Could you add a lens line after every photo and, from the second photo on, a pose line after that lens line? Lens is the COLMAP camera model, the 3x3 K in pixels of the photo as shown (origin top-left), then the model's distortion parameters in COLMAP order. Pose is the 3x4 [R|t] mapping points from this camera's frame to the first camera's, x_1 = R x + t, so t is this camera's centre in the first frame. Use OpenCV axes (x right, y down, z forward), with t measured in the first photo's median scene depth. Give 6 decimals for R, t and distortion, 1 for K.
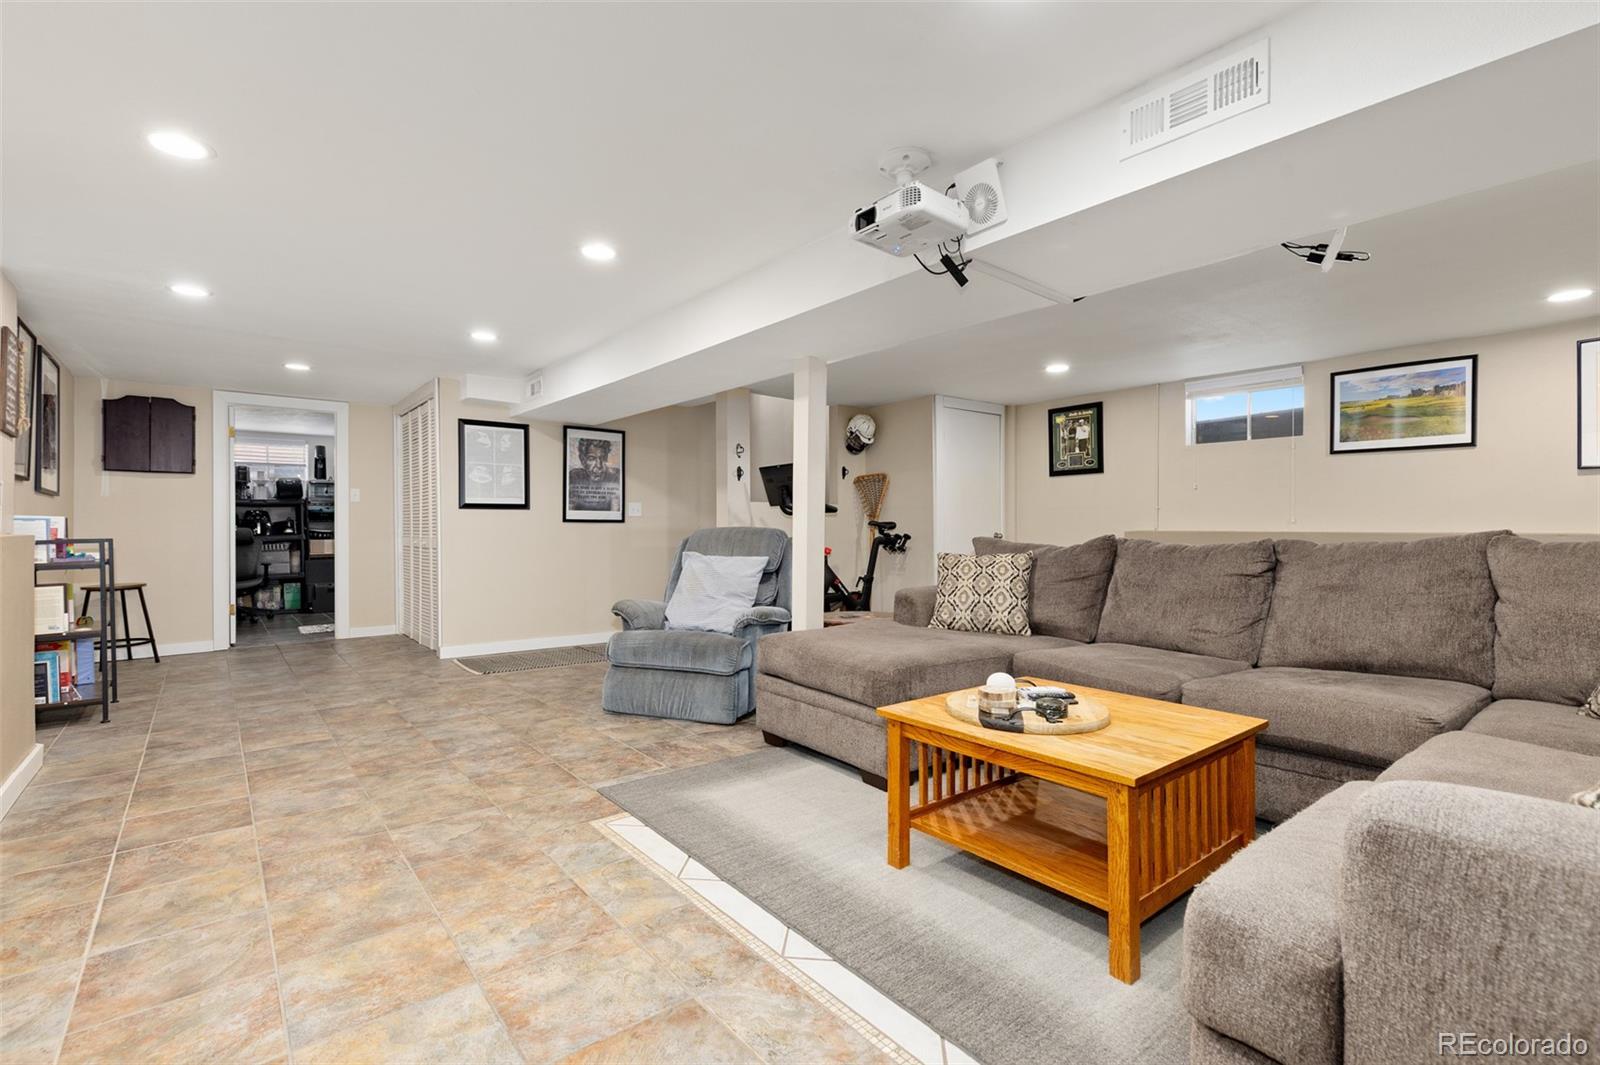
lens RADIAL K [[732.0, 0, 797.2], [0, 732.0, 530.7], [0, 0, 1]] dist [0.010935, -0.002098]
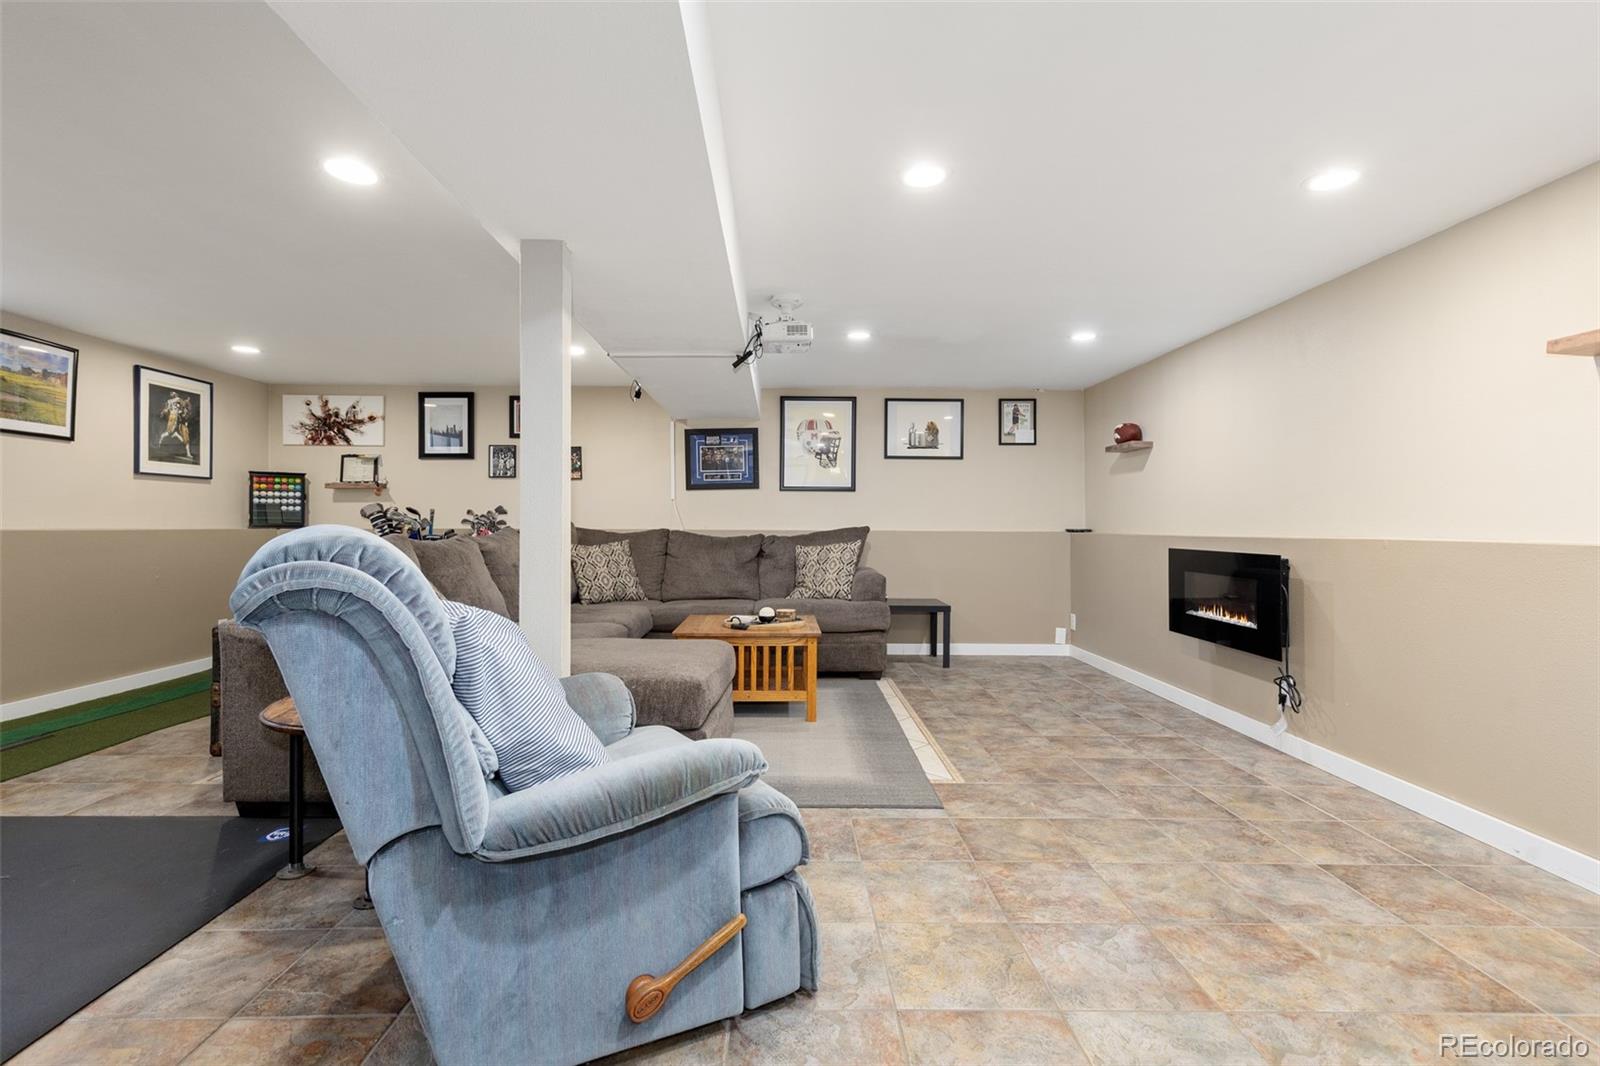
lens RADIAL K [[732.0, 0, 785.0], [0, 732.0, 520.0], [0, 0, 1]] dist [0.010935, -0.002098]
pose [[-0.778998, 0.000955, 0.627026, -0.683981], [-0.004088, 0.999970, -0.006601, -0.010626], [-0.627013, -0.007705, -0.778970, 1.805847]]
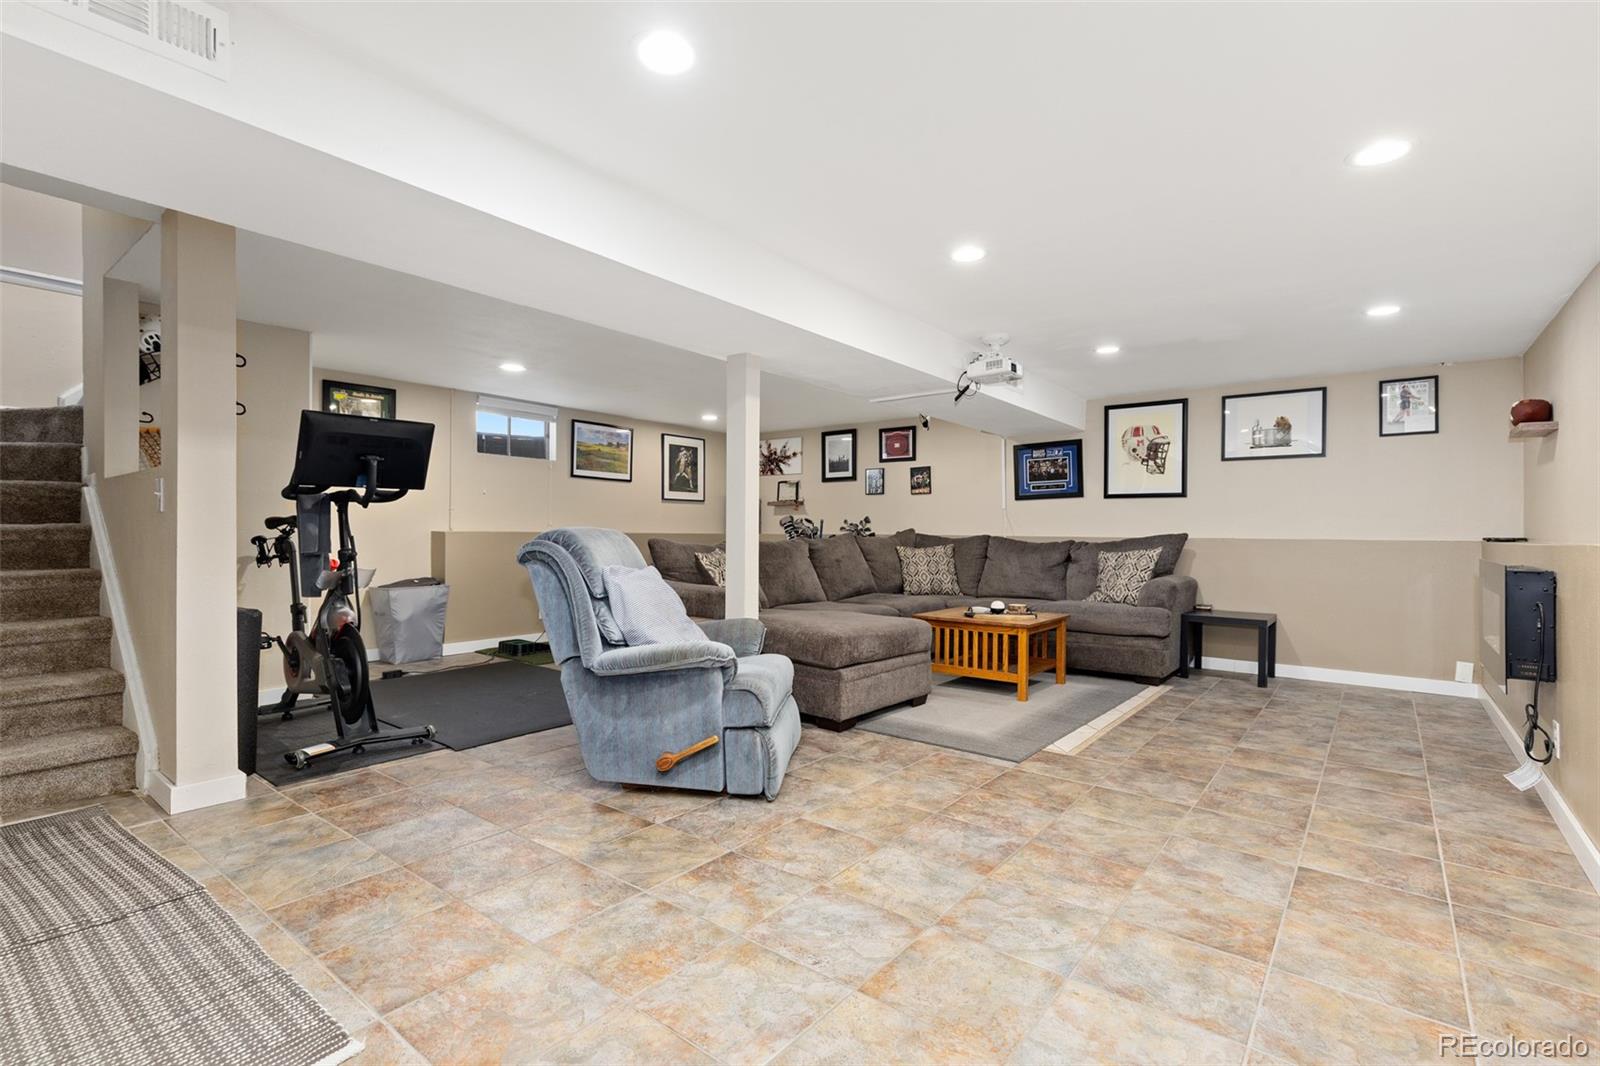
lens RADIAL K [[732.0, 0, 793.1], [0, 732.0, 540.7], [0, 0, 1]] dist [0.010935, -0.002098]
pose [[-0.214962, -0.012651, 0.976540, -1.265278], [-0.007697, 0.999907, 0.011260, -0.002053], [-0.976592, -0.005096, -0.215040, 1.537456]]
